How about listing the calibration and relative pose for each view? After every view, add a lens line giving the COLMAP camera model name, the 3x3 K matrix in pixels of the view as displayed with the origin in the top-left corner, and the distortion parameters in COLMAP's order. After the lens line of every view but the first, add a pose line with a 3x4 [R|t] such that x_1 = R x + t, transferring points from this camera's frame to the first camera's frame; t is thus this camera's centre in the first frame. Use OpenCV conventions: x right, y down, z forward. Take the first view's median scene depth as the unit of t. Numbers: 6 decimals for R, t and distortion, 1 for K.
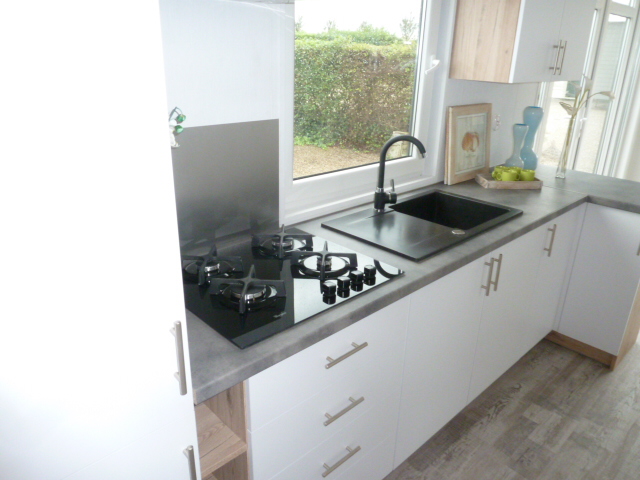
lens RADIAL K [[472.3, 0, 320.0], [0, 472.3, 240.0], [0, 0, 1]] dist [-0.038164, 0.009423]
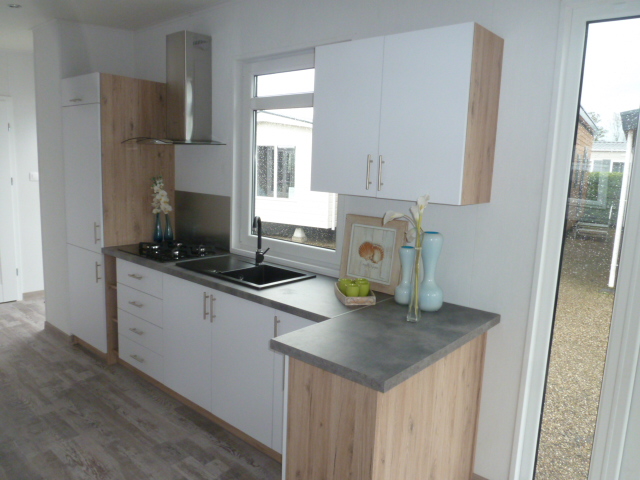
lens RADIAL K [[472.3, 0, 320.0], [0, 472.3, 240.0], [0, 0, 1]] dist [-0.038164, 0.009423]
pose [[0.104887, 0.125661, -0.986513, 1.337739], [-0.386691, 0.919076, 0.075957, -0.272288], [0.916225, 0.373508, 0.144991, 0.750154]]
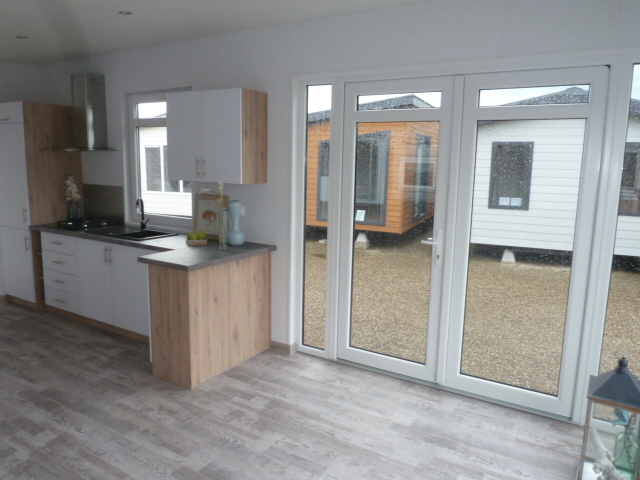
lens RADIAL K [[472.3, 0, 320.0], [0, 472.3, 240.0], [0, 0, 1]] dist [-0.038164, 0.009423]
pose [[0.266841, 0.126601, -0.955389, 2.076888], [-0.355191, 0.934469, 0.024623, -0.316513], [0.895899, 0.332775, 0.294323, 0.899348]]
